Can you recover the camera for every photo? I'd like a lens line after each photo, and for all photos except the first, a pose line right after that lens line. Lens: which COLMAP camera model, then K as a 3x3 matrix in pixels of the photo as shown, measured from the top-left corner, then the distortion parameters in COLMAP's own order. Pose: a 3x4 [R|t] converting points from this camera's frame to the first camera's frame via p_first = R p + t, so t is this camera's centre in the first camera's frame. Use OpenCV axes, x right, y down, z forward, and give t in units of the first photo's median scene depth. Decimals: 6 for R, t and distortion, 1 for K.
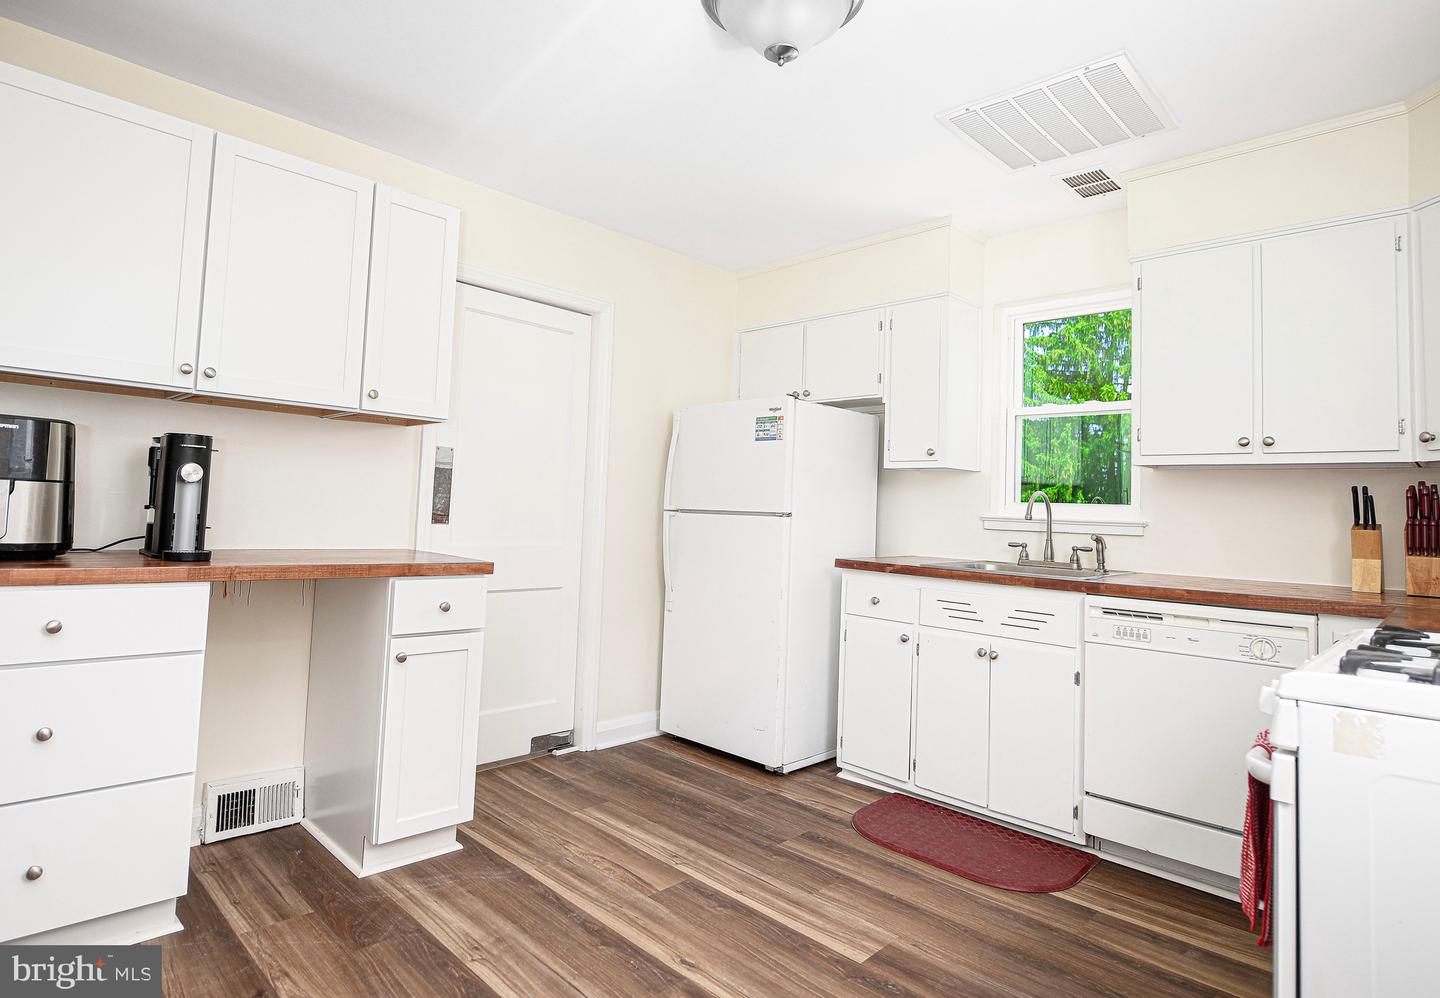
lens RADIAL K [[773.5, 0, 713.1], [0, 773.5, 459.9], [0, 0, 1]] dist [-0.003419, -0.001318]
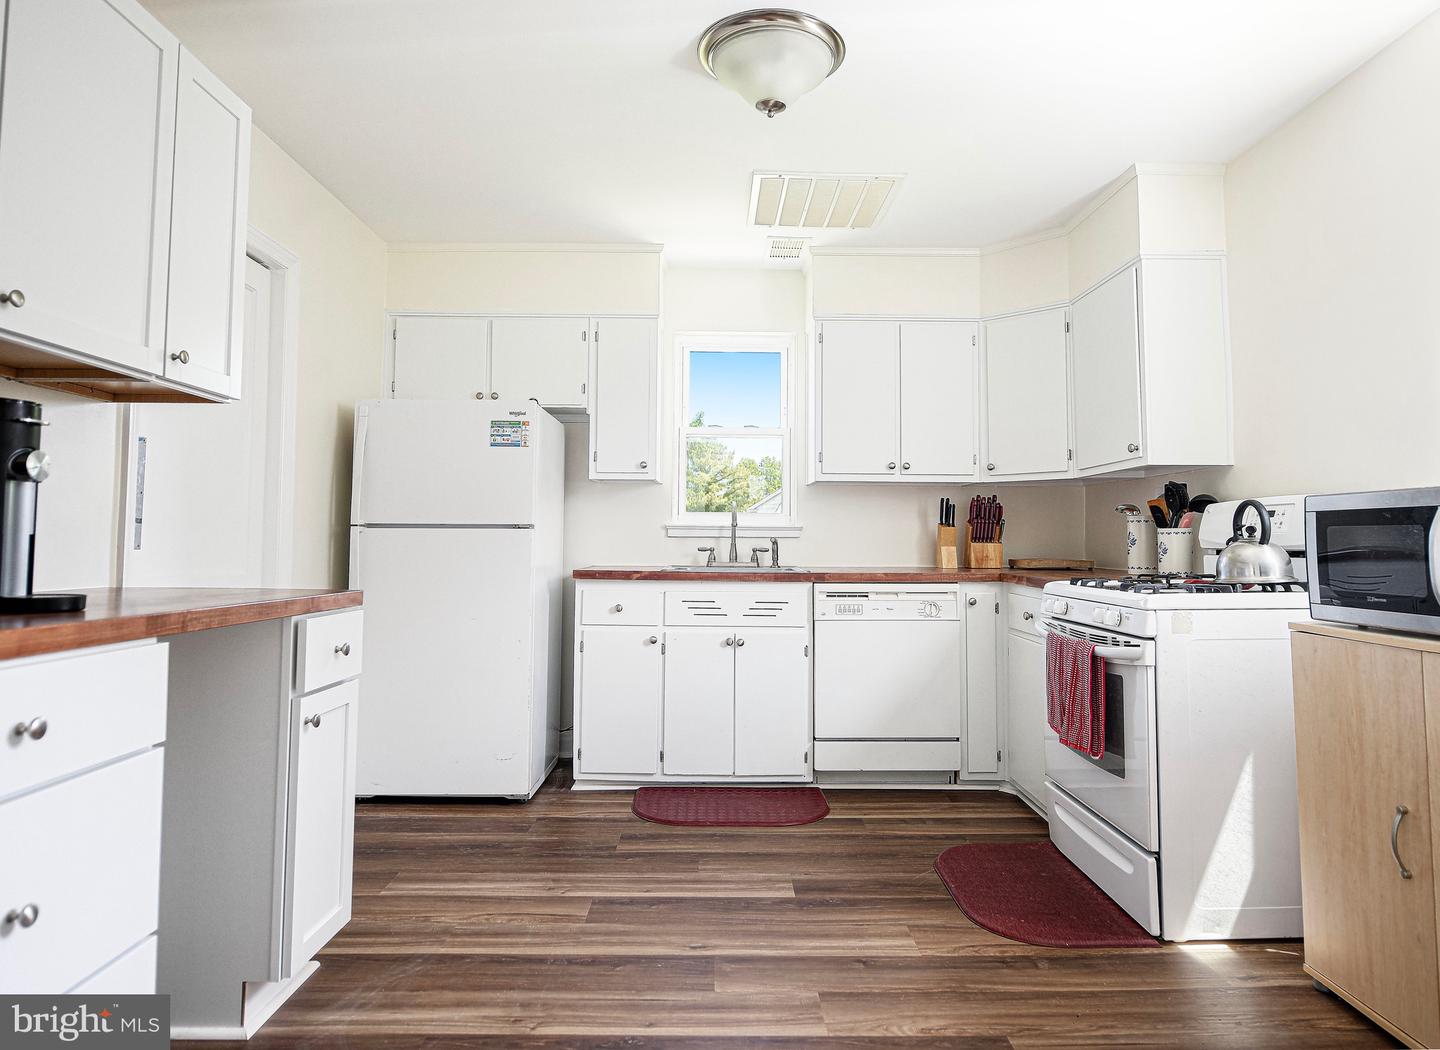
lens RADIAL K [[863.8, 0, 724.1], [0, 863.8, 492.4], [0, 0, 1]] dist [0.003124, -0.001129]
pose [[0.704823, 0.009079, 0.709325, -0.628361], [-0.026188, 0.999570, 0.013228, 0.011902], [-0.708900, -0.027899, 0.704757, 0.120160]]
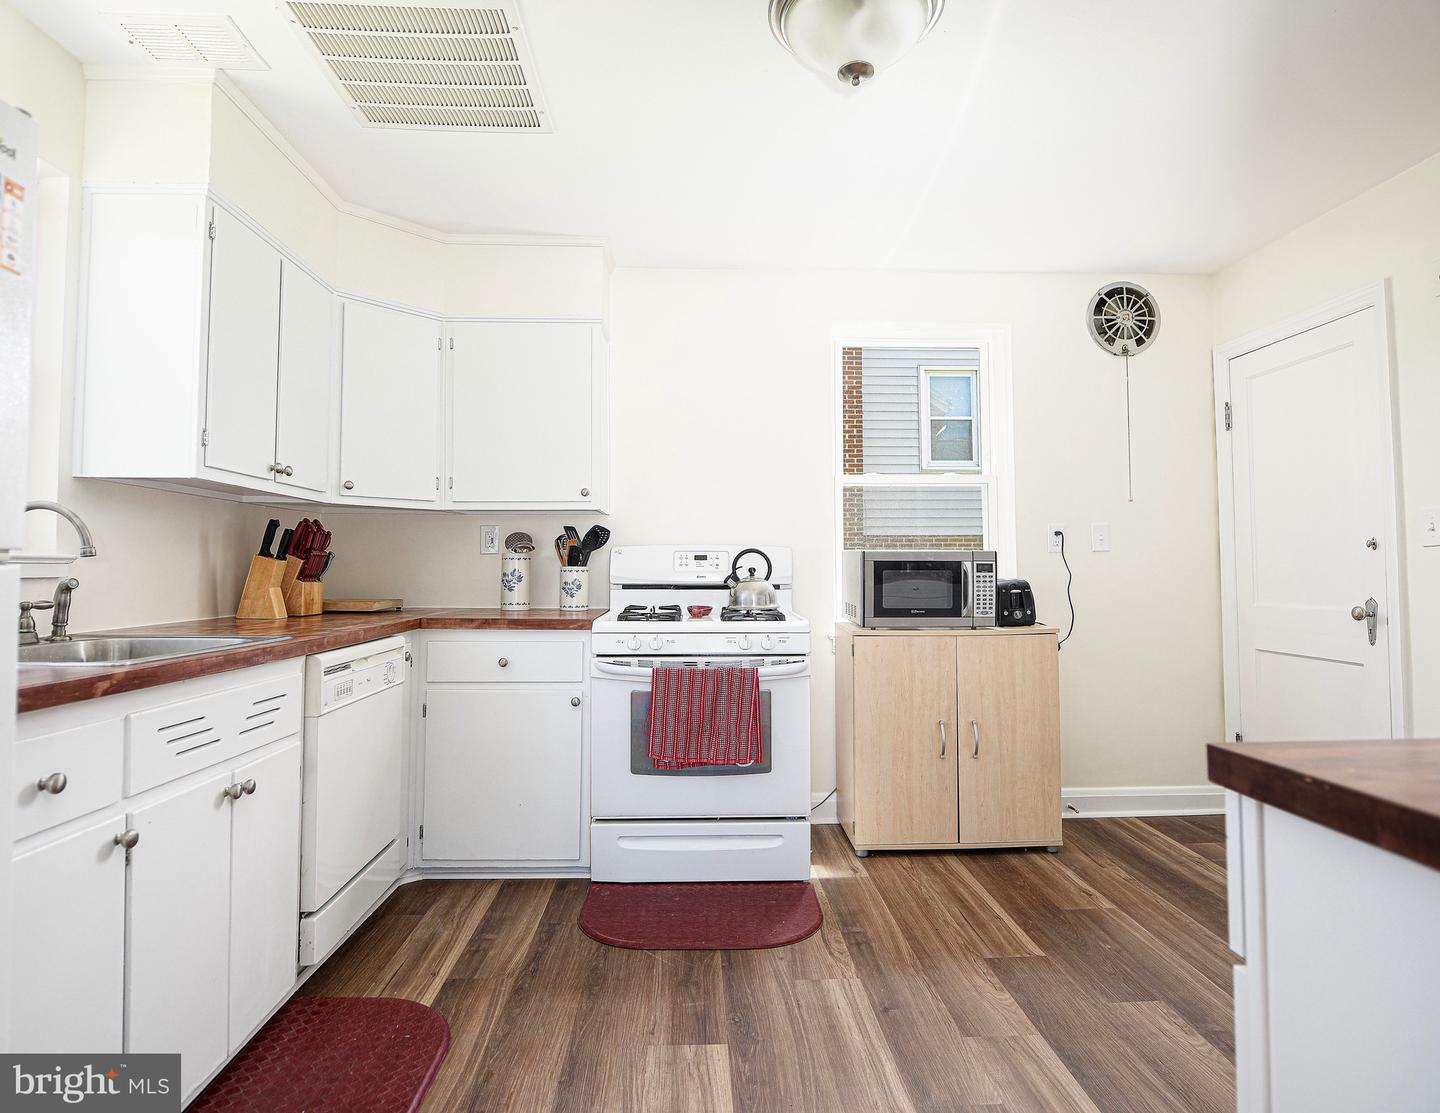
lens RADIAL K [[809.3, 0, 717.3], [0, 809.3, 532.3], [0, 0, 1]] dist [-0.003370, -0.000616]
pose [[-0.722042, -0.002686, 0.691844, -0.352649], [-0.070645, 0.995052, -0.069866, 0.083699], [-0.688233, -0.099322, -0.718659, 1.328580]]
